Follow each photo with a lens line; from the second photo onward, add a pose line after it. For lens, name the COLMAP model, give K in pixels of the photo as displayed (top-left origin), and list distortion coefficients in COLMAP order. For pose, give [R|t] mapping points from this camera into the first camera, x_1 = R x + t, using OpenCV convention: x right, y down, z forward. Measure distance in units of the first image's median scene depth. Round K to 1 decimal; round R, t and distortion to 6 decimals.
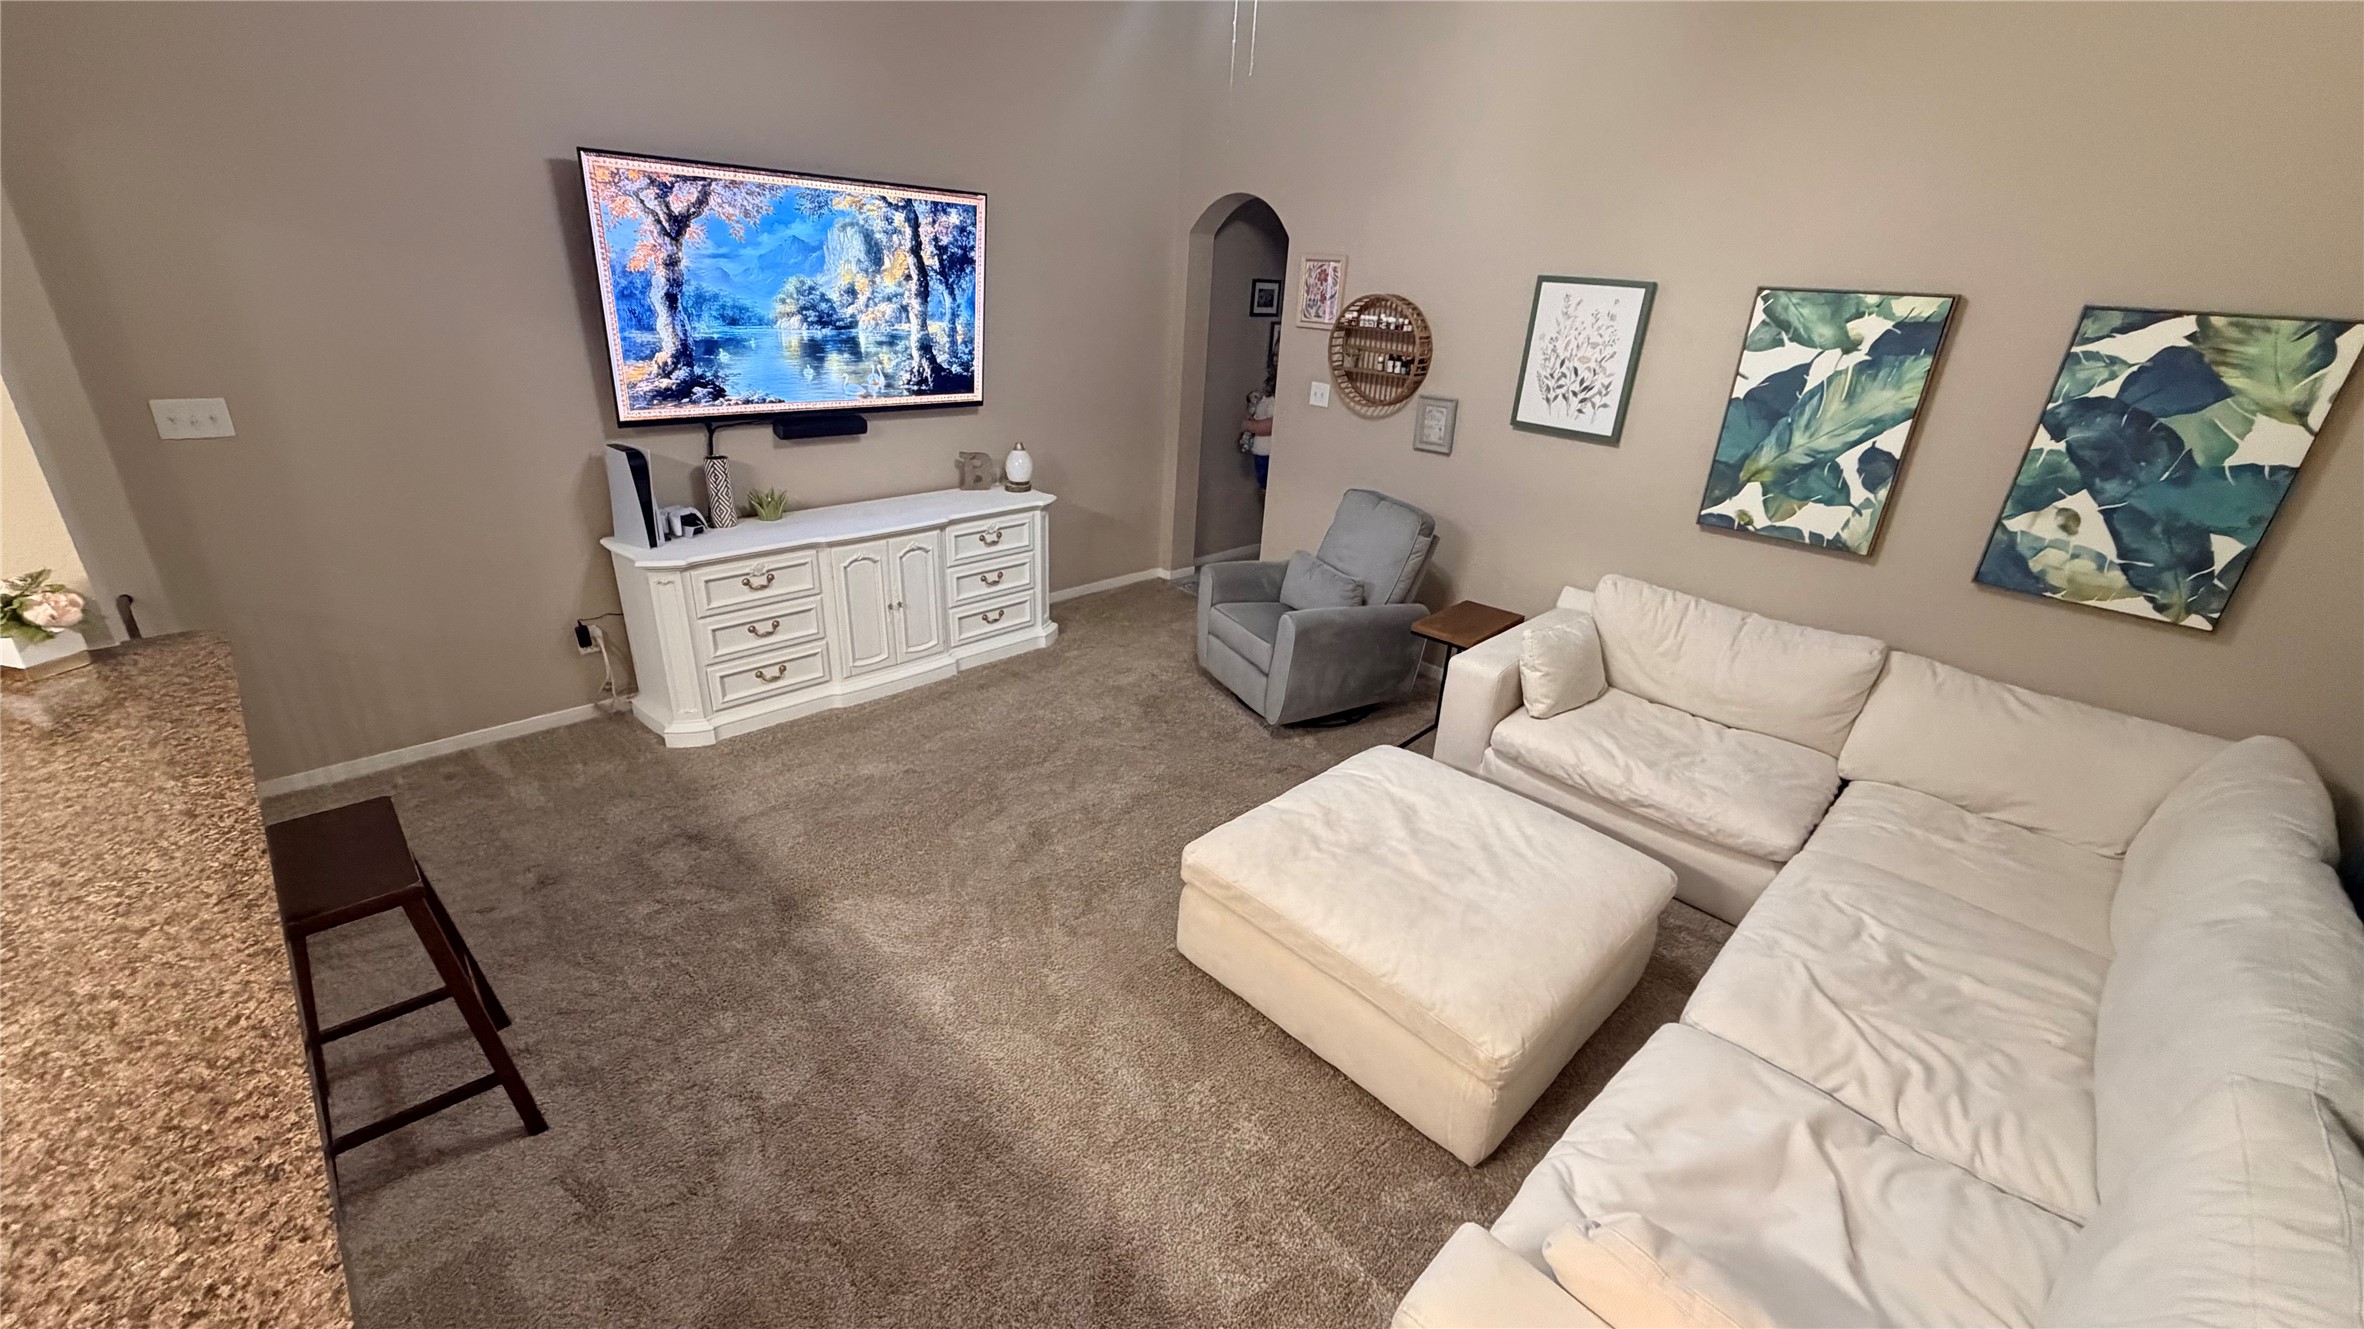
lens RADIAL K [[932.7, 0, 1183.5], [0, 932.7, 663.9], [0, 0, 1]] dist [-0.001138, -0.000266]
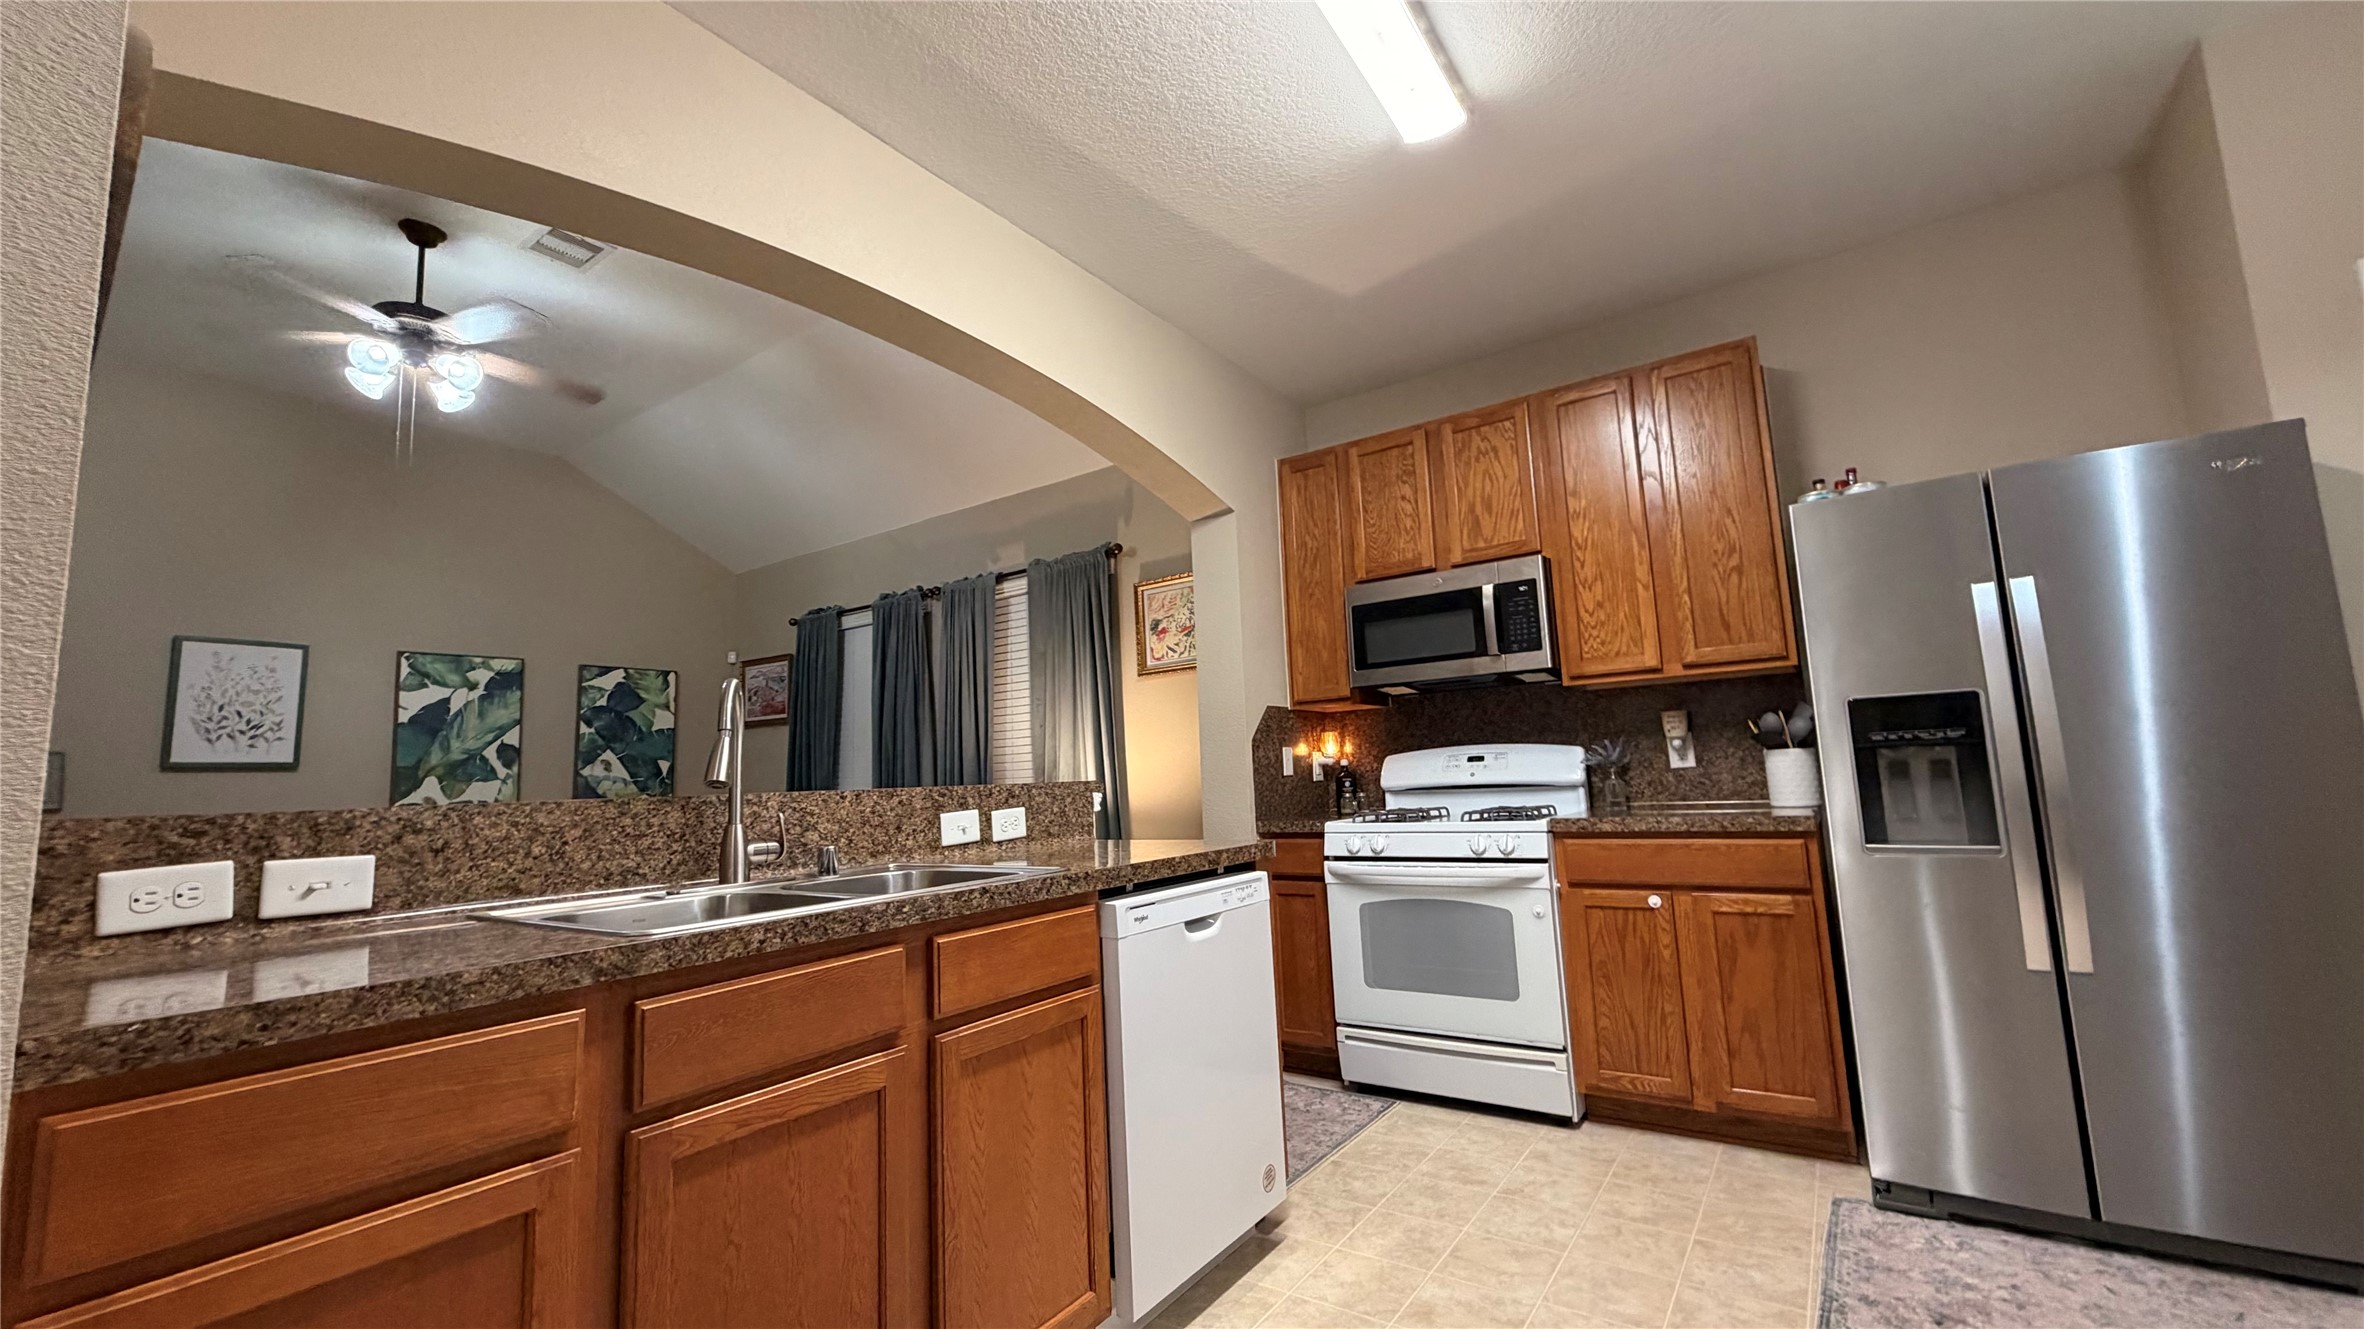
lens RADIAL K [[932.7, 0, 1178.3], [0, 932.7, 664.9], [0, 0, 1]] dist [-0.001138, -0.000266]
pose [[-0.173826, 0.070331, 0.982262, -1.079152], [0.414058, 0.910214, 0.008102, 0.122351], [-0.893499, 0.408122, -0.187340, 0.173755]]
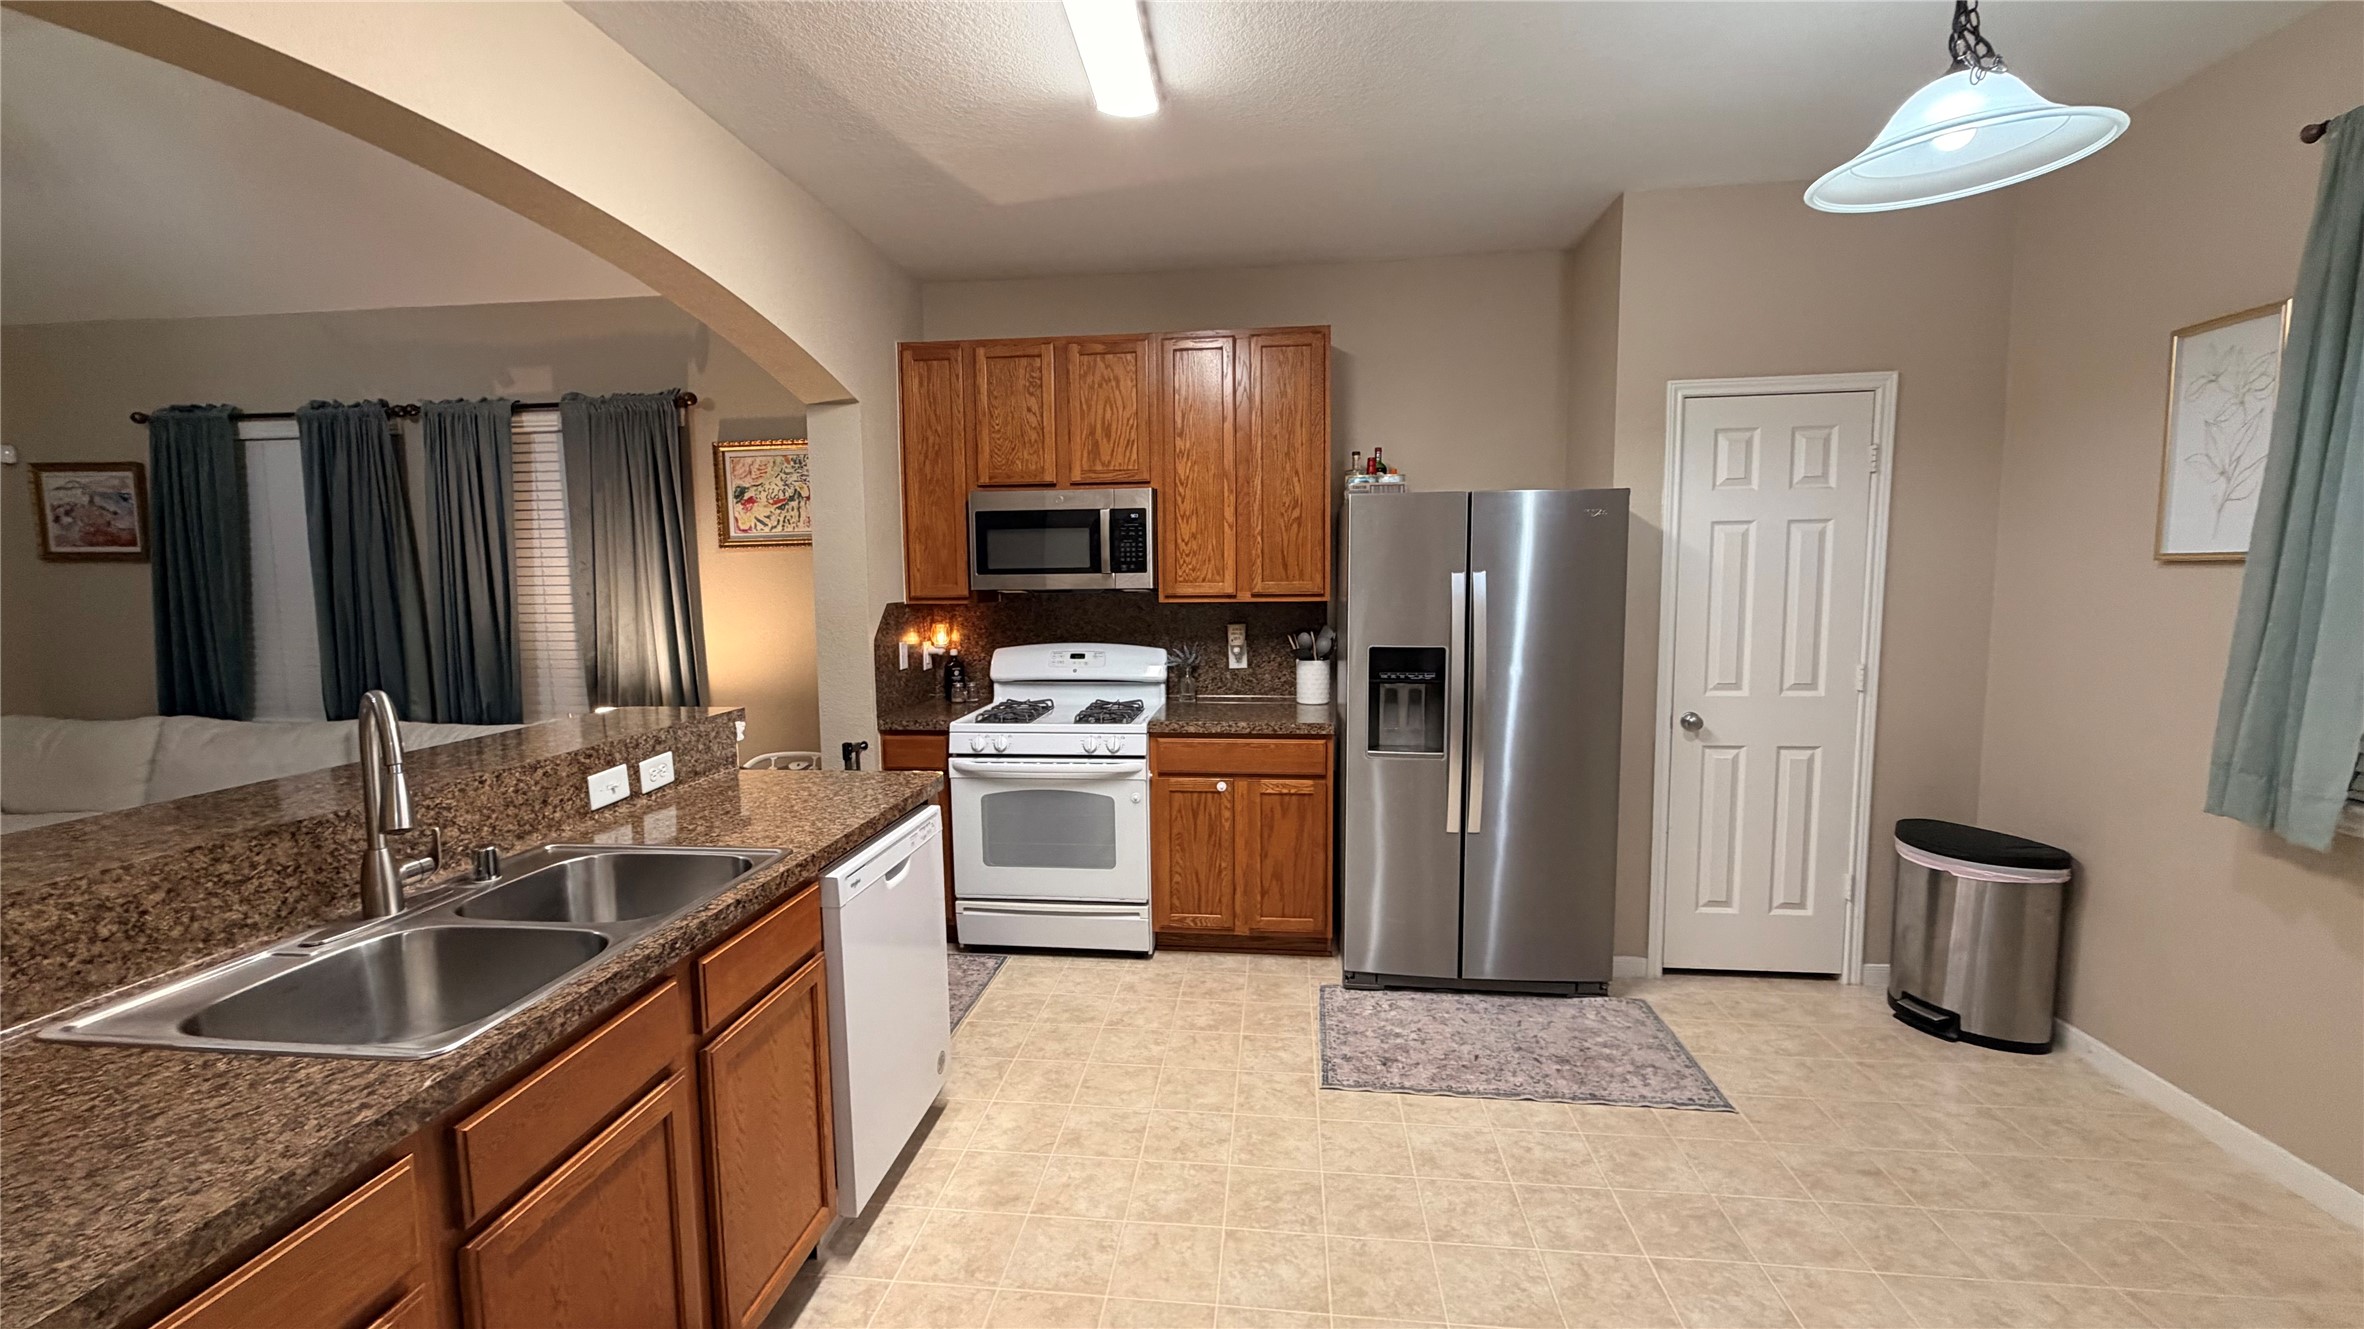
lens RADIAL K [[932.7, 0, 1175.1], [0, 932.7, 663.3], [0, 0, 1]] dist [-0.001138, -0.000266]
pose [[-0.624771, -0.127183, 0.770380, -1.088650], [0.280412, 0.884275, 0.373398, -0.031883], [-0.728718, 0.449313, -0.516806, 0.246081]]
